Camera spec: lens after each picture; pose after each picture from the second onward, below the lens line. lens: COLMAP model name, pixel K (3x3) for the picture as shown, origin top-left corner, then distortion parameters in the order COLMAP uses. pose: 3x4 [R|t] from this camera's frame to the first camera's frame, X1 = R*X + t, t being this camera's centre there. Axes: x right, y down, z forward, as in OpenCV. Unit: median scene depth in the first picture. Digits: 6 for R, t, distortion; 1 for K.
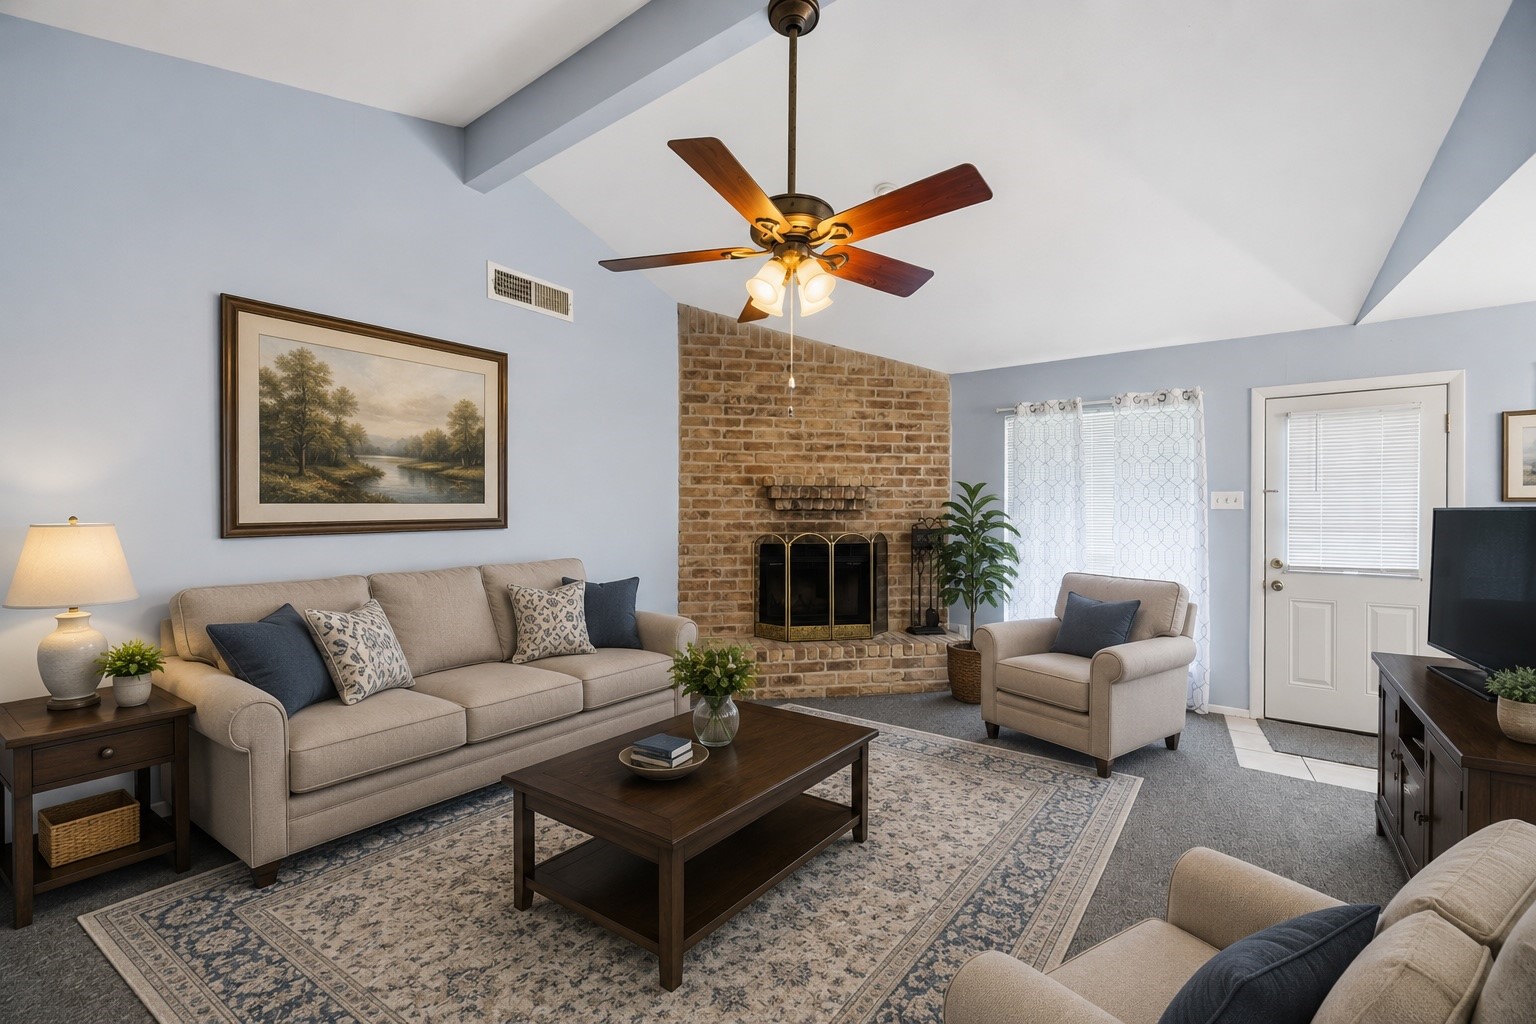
lens RADIAL K [[585.4, 0, 772.3], [0, 585.4, 510.7], [0, 0, 1]] dist [-0.000838, 0.000008]
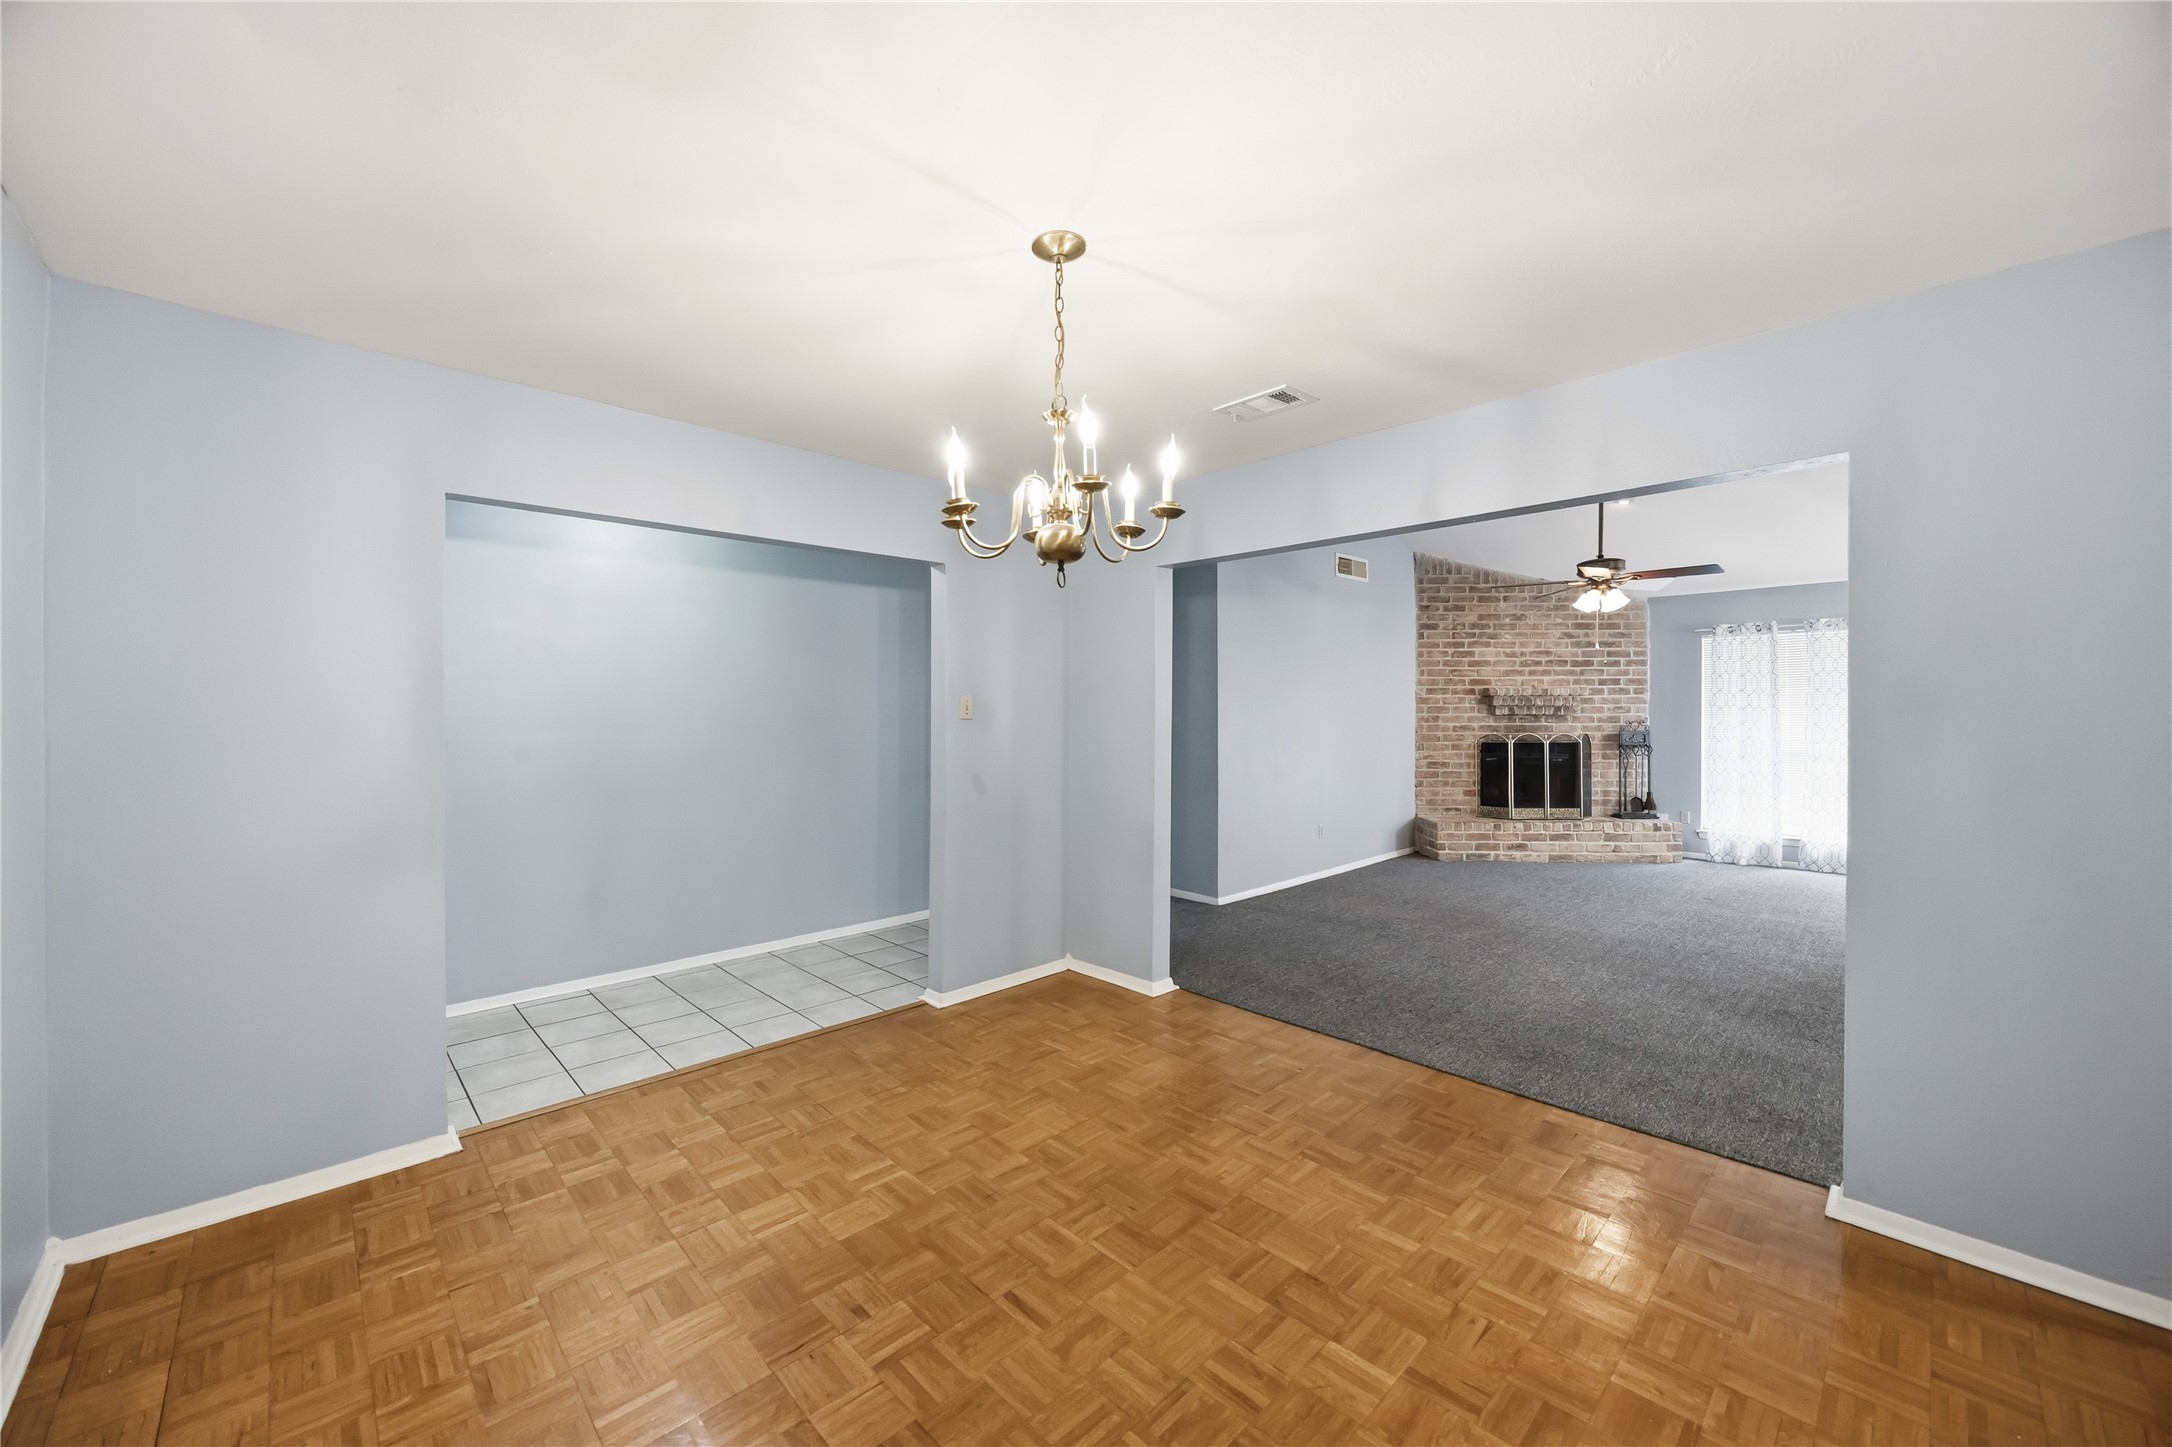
lens RADIAL K [[848.7, 0, 1091.3], [0, 848.7, 713.0], [0, 0, 1]] dist [0.007097, 0.000117]
pose [[0.981860, -0.001896, -0.189597, -0.491647], [0.001037, 0.999989, -0.004631, 0.002346], [0.189603, 0.004350, 0.981851, -0.926549]]
